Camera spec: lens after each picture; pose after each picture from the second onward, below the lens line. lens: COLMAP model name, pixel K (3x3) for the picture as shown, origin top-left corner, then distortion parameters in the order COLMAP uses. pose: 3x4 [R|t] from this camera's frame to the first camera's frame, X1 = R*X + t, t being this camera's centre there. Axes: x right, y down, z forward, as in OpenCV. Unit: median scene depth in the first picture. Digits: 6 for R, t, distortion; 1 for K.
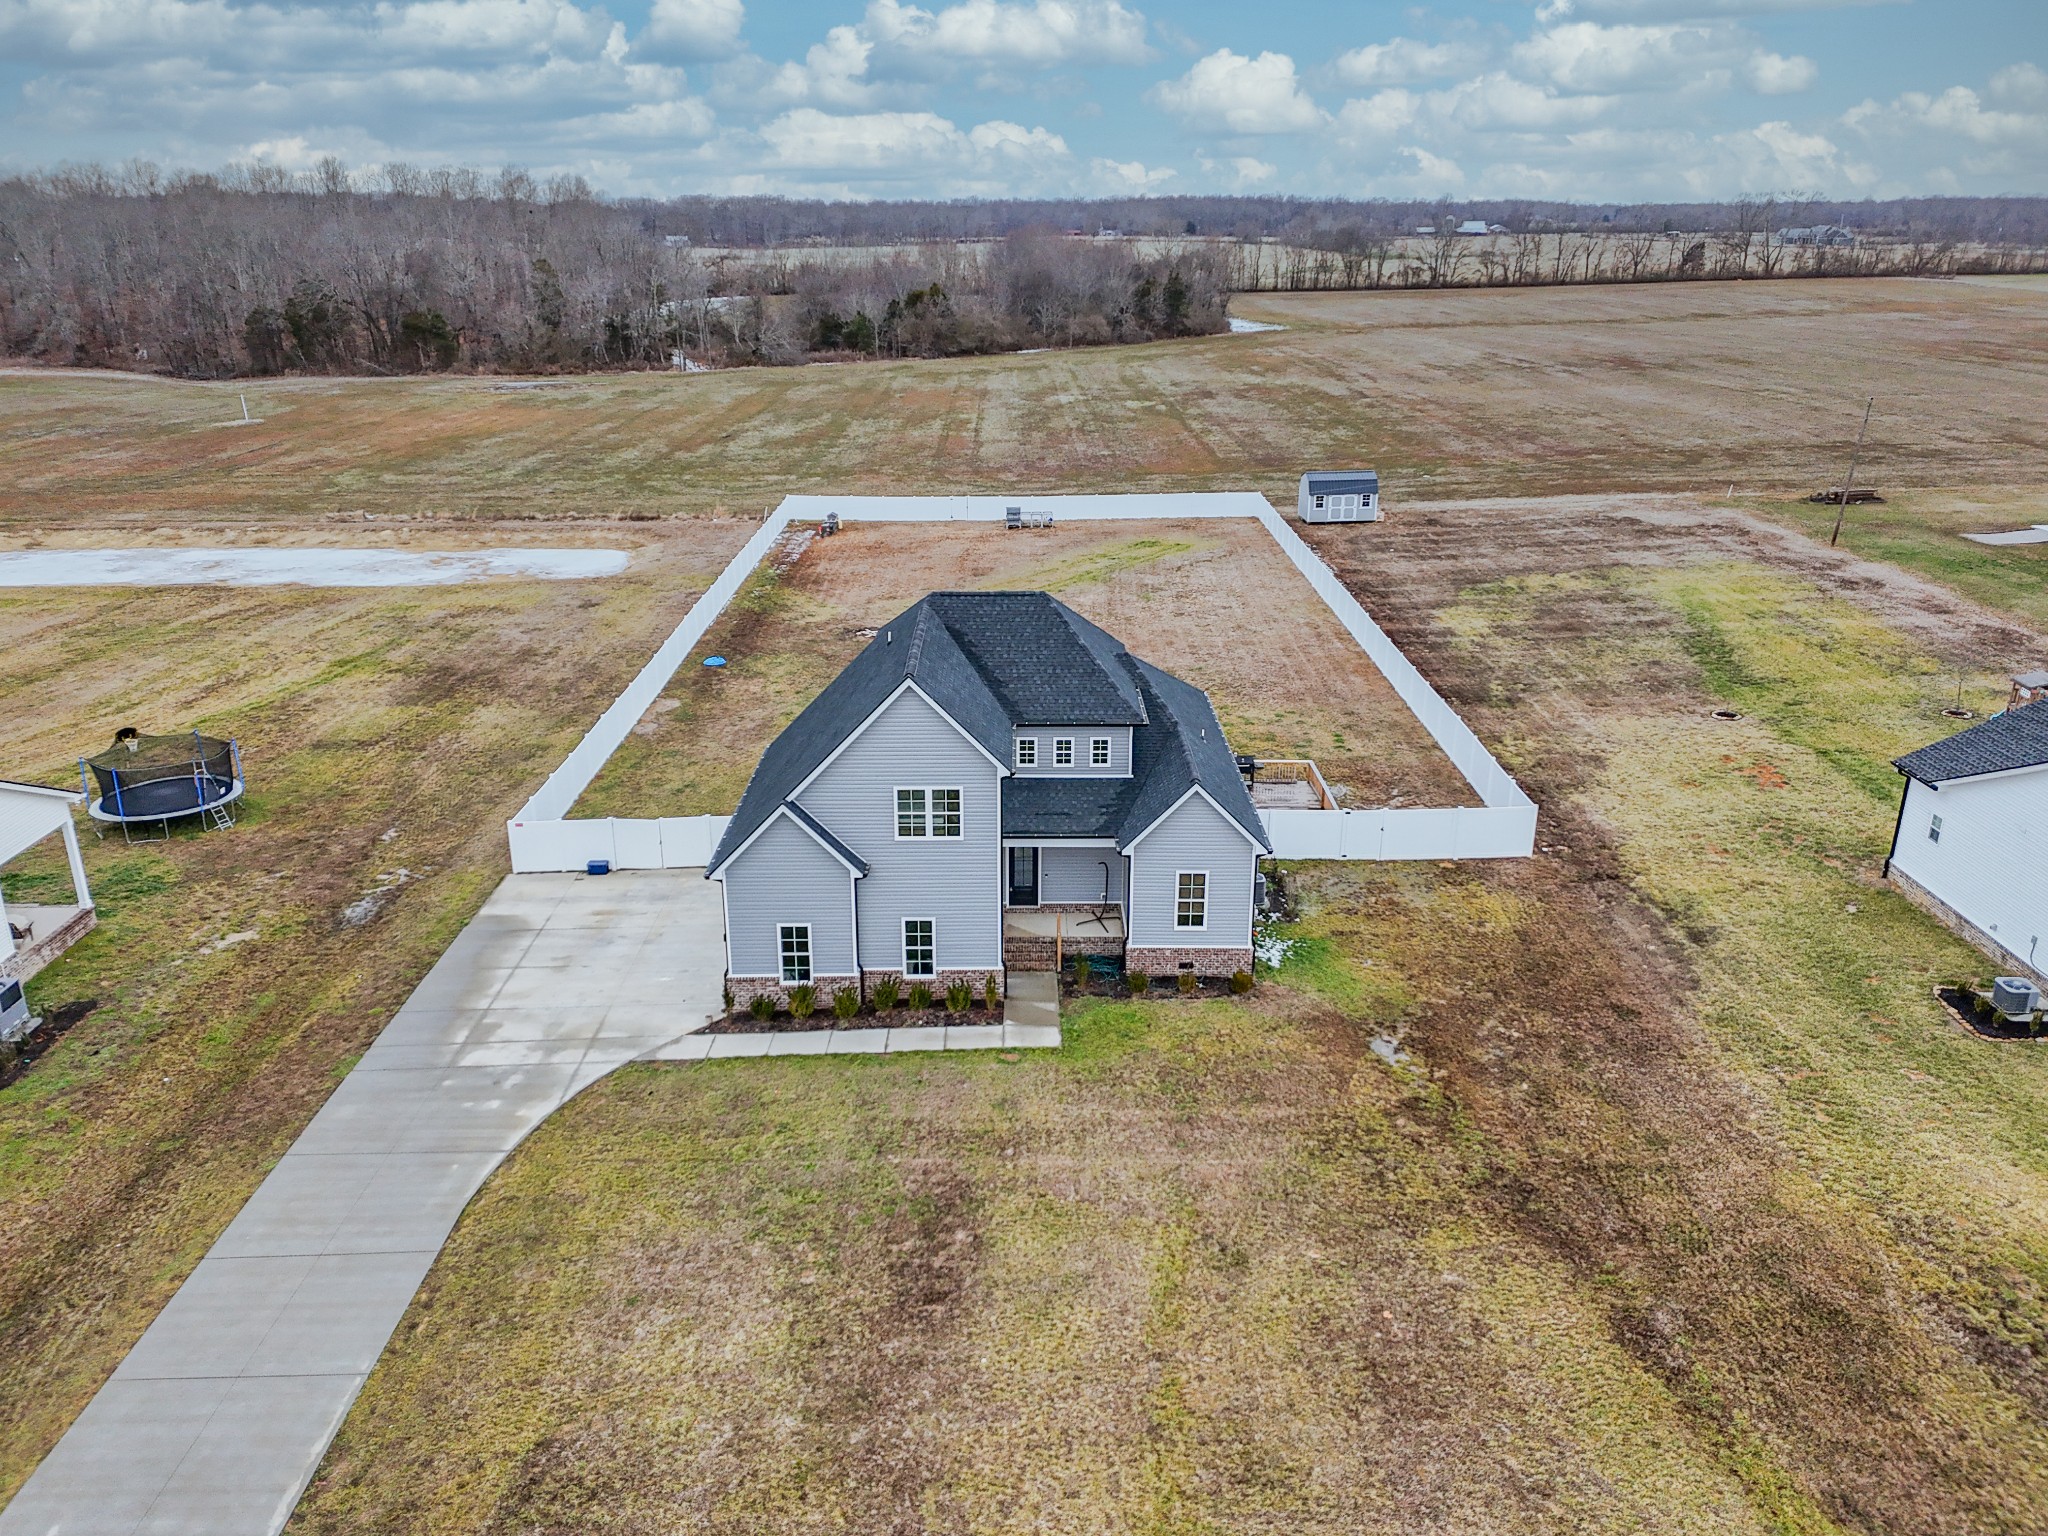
lens RADIAL K [[1452.5, 0, 1024.0], [0, 1452.5, 768.0], [0, 0, 1]] dist [0.134339, -0.160554]
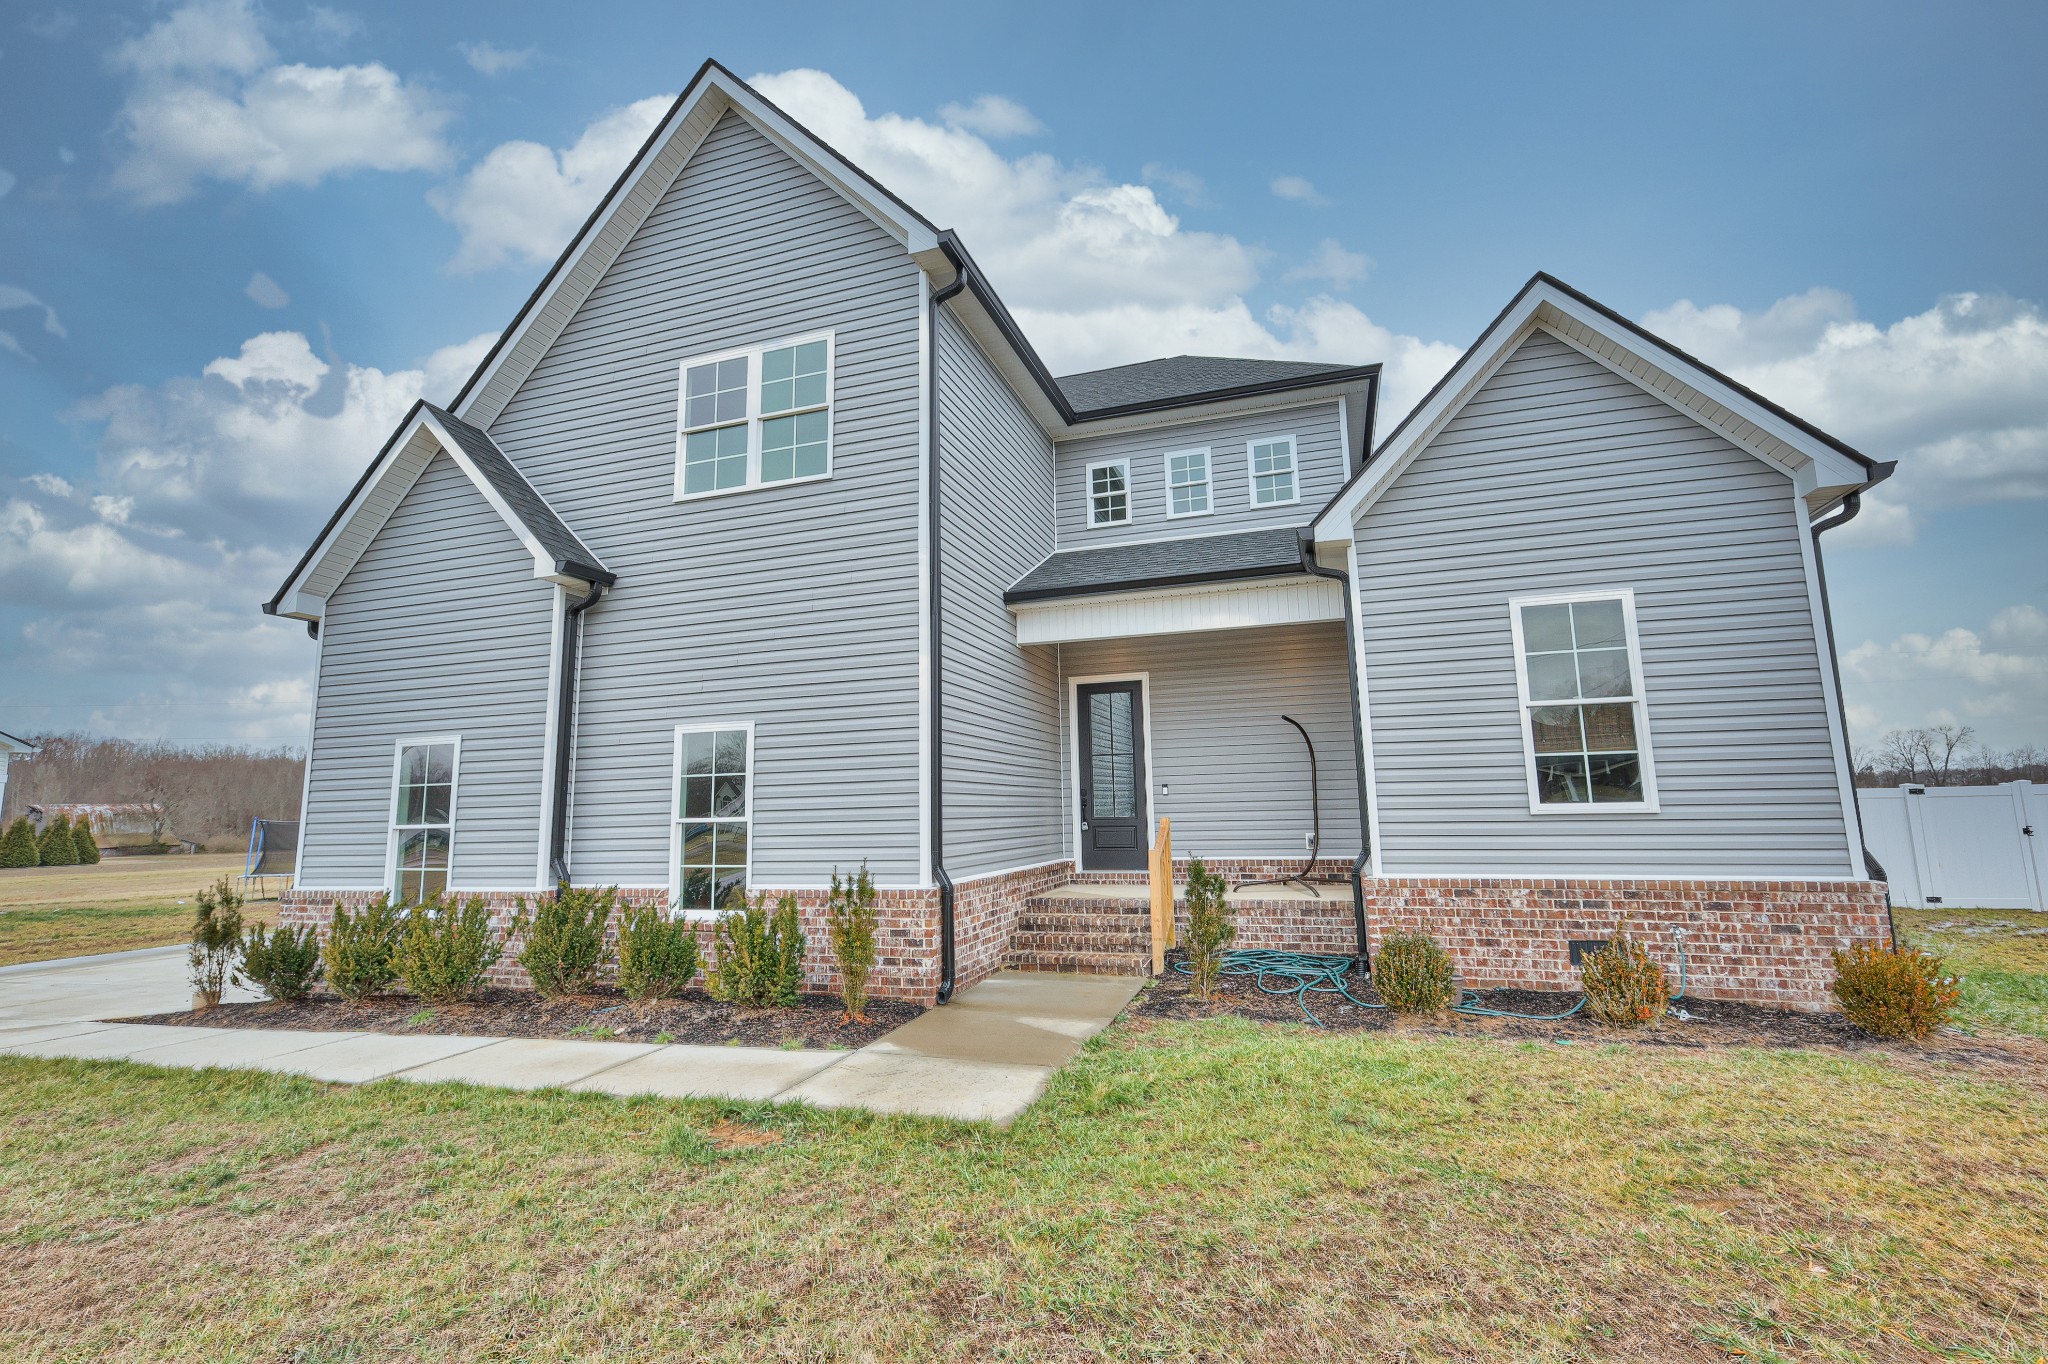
lens RADIAL K [[897.9, 0, 1024.0], [0, 897.9, 682.0], [0, 0, 1]] dist [-0.001186, 0.000278]
pose [[0.944331, -0.064866, -0.322540, 0.068734], [-0.093043, 0.887694, -0.450934, 0.183788], [0.315567, 0.455841, 0.832242, 0.829411]]
